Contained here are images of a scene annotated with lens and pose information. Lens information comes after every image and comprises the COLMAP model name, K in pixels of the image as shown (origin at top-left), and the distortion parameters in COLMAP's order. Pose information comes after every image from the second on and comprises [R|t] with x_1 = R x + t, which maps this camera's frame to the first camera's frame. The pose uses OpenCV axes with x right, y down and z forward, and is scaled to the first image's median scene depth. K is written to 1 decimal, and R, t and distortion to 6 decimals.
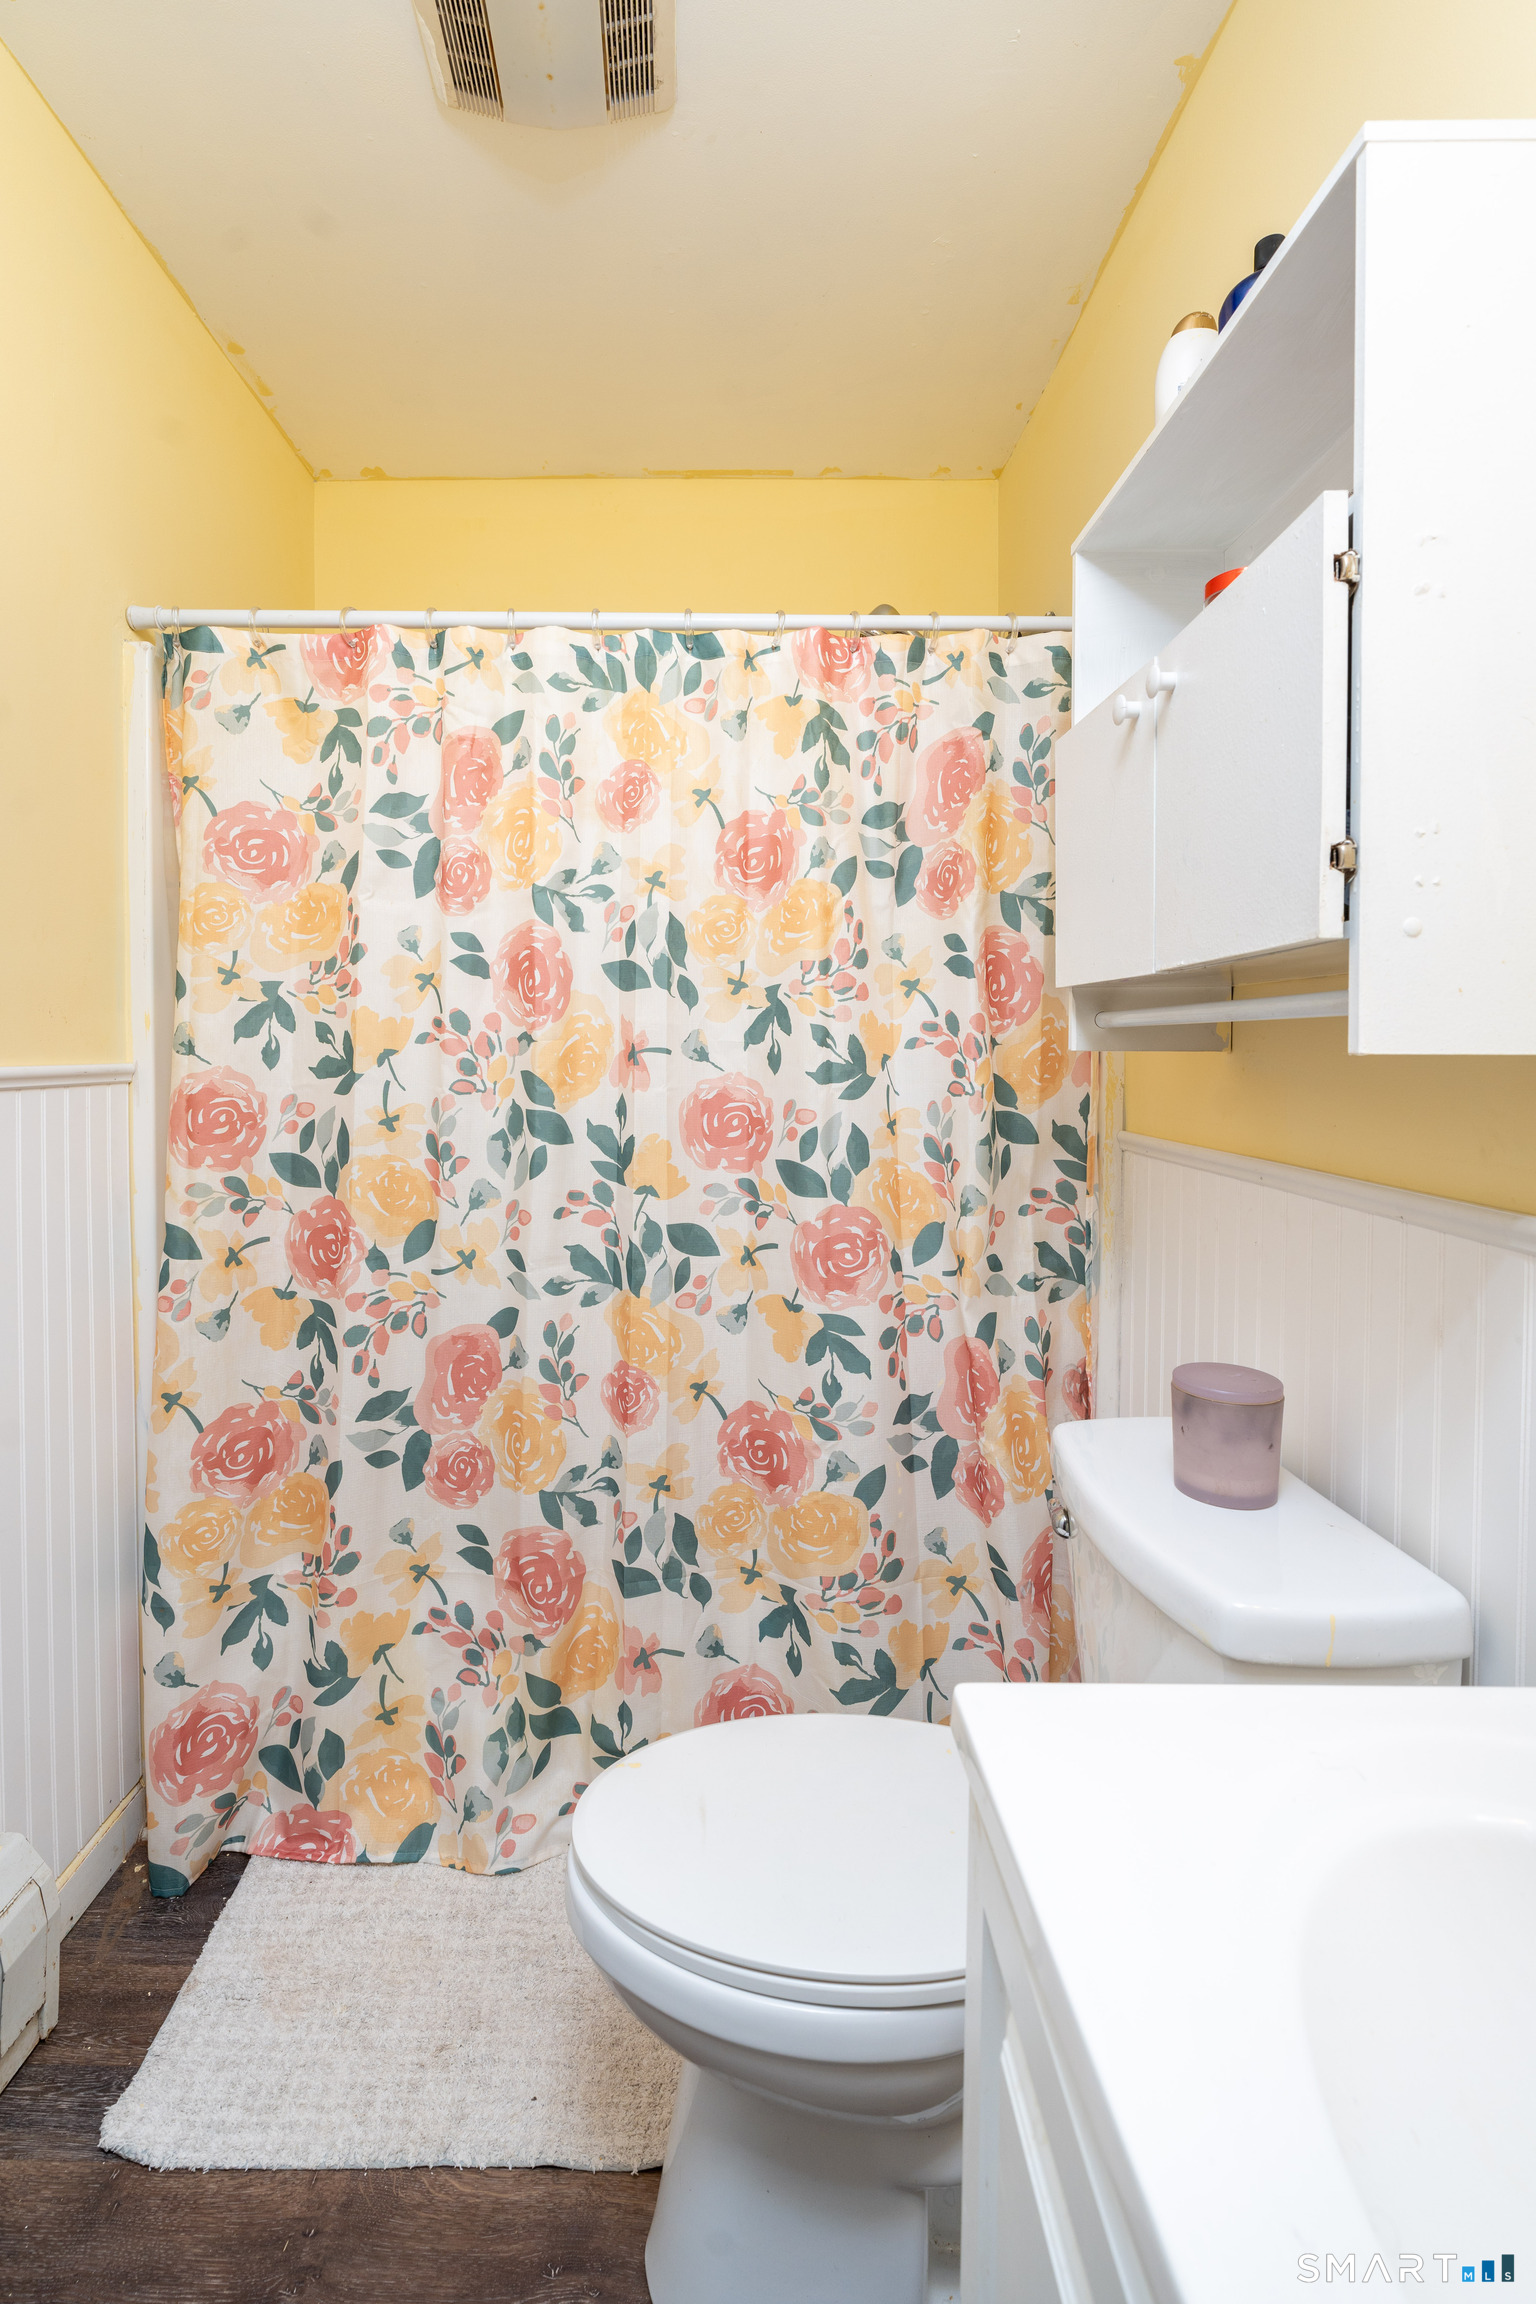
lens RADIAL K [[1042.2, 0, 763.2], [0, 1042.2, 1220.7], [0, 0, 1]] dist [-0.003513, 0.000994]
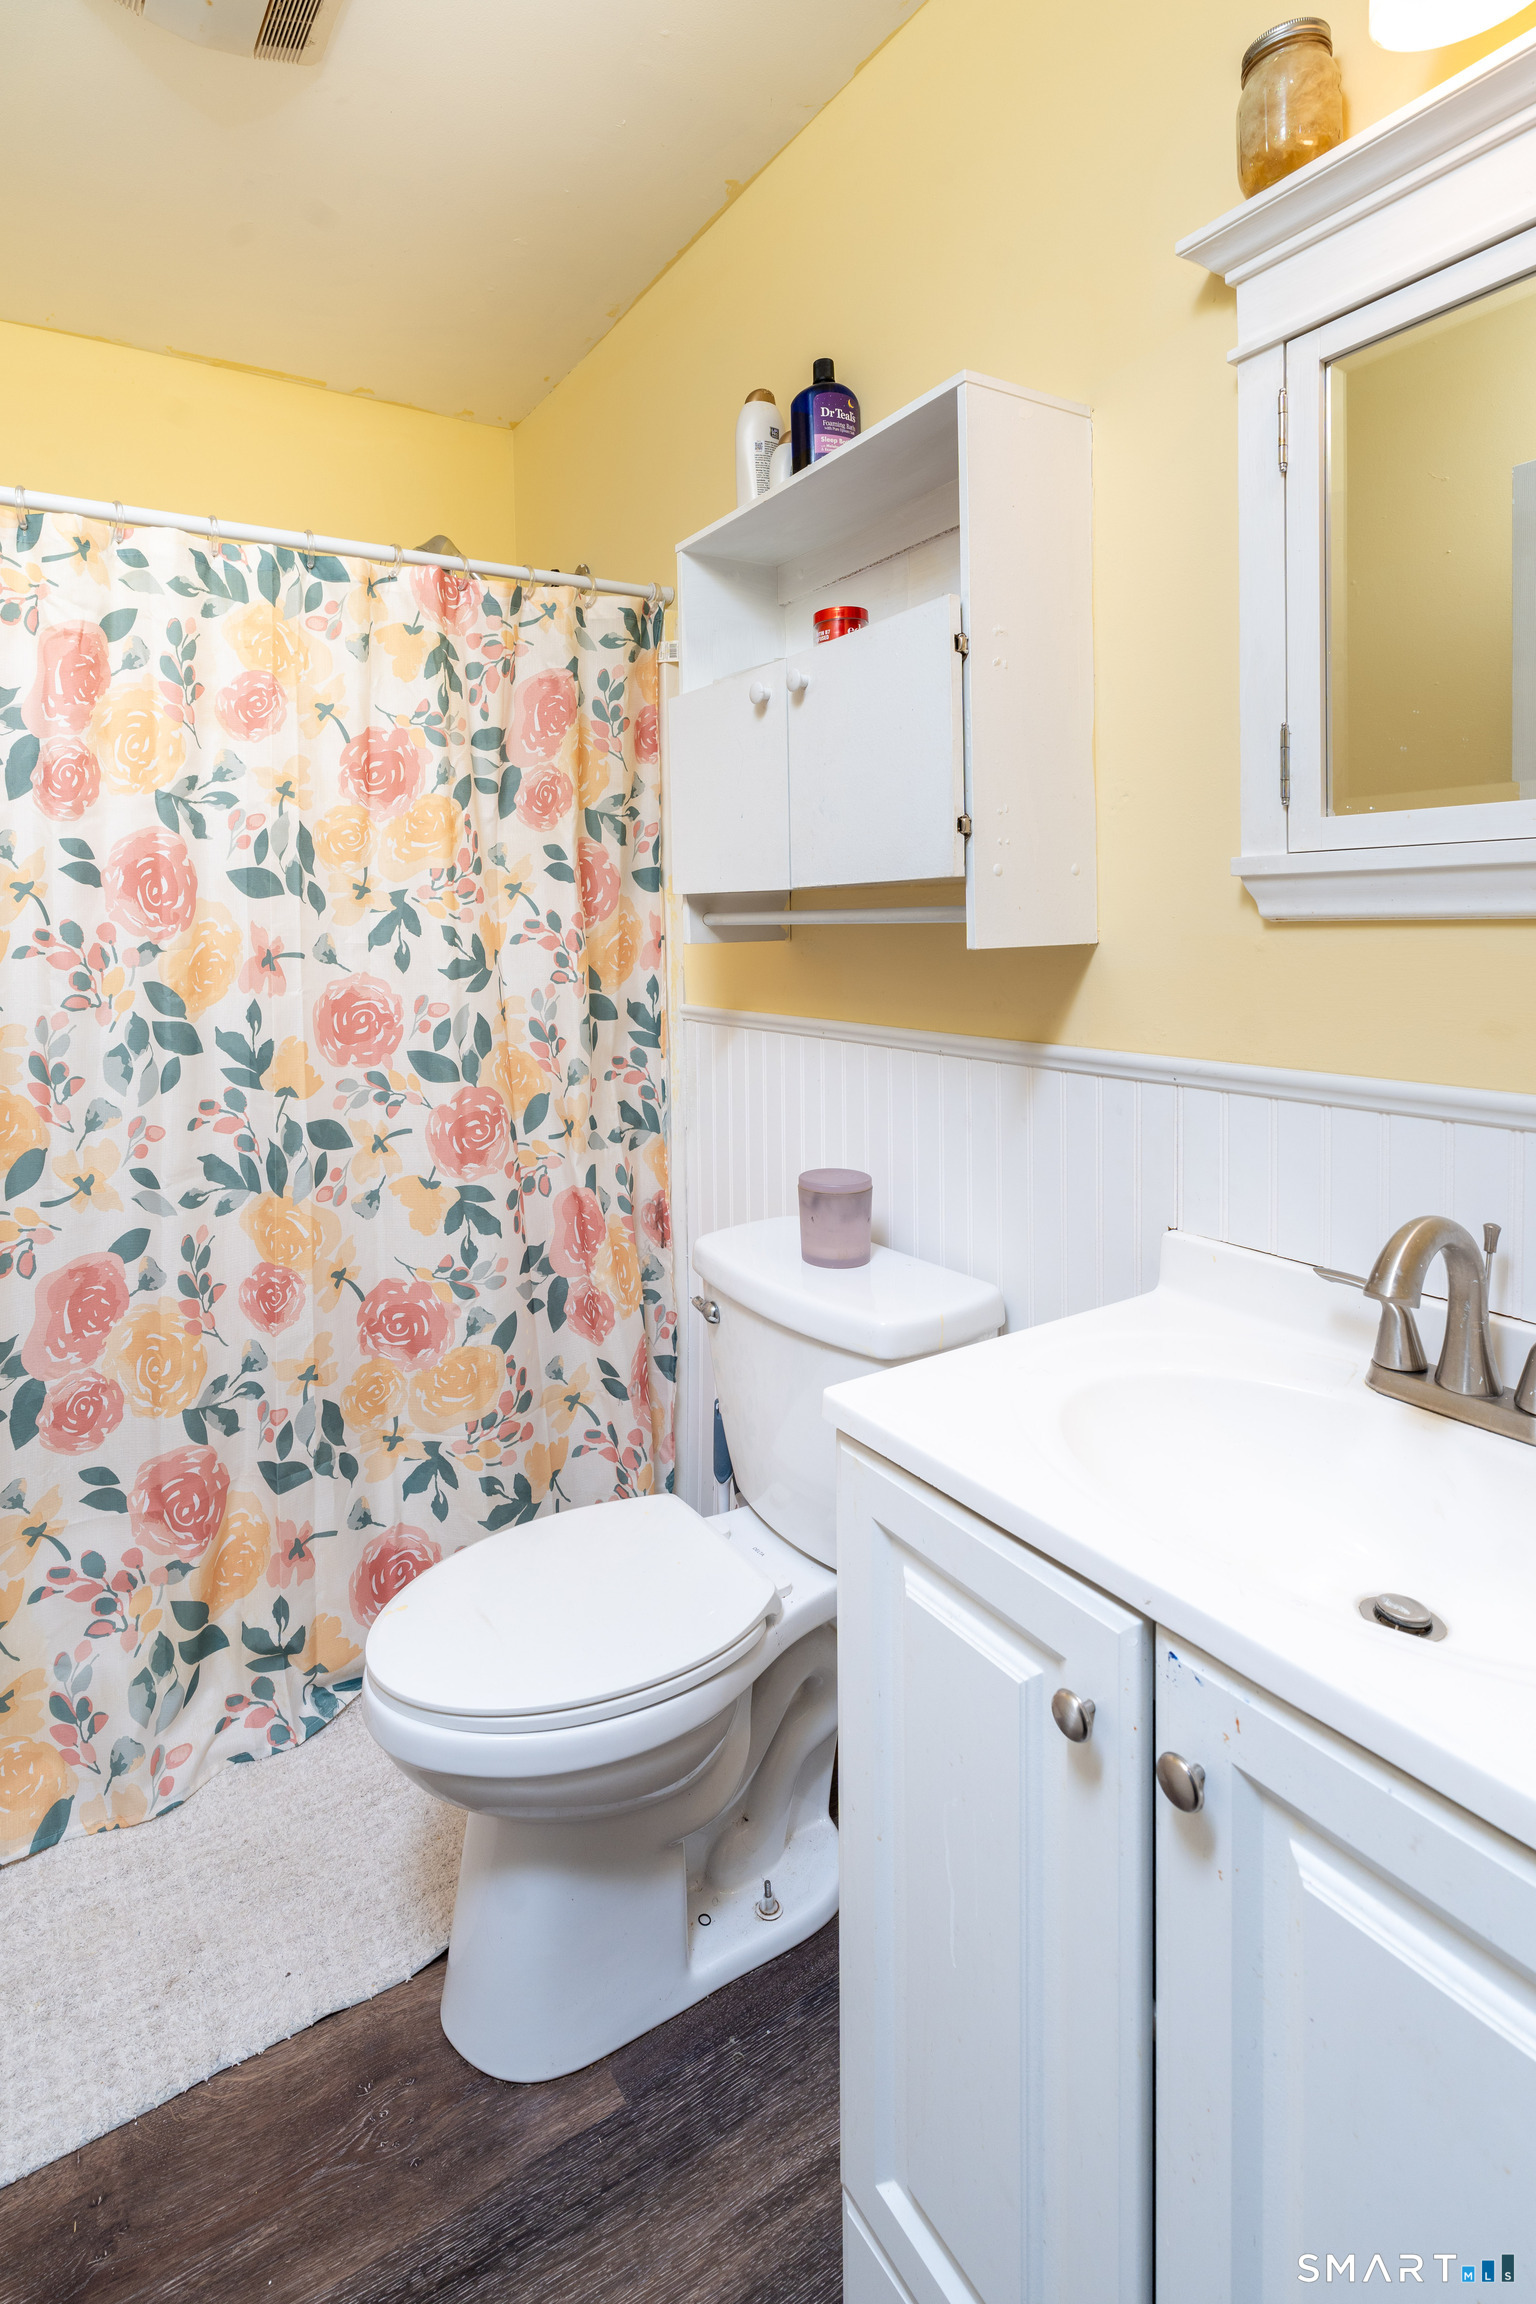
lens RADIAL K [[1048.4, 0, 653.6], [0, 1048.4, 1150.0], [0, 0, 1]] dist [0.000114, 0.000071]
pose [[0.870204, -0.131096, 0.474931, -0.295172], [0.107627, 0.991250, 0.076414, -0.012465], [-0.480793, -0.015381, 0.876699, -0.081590]]
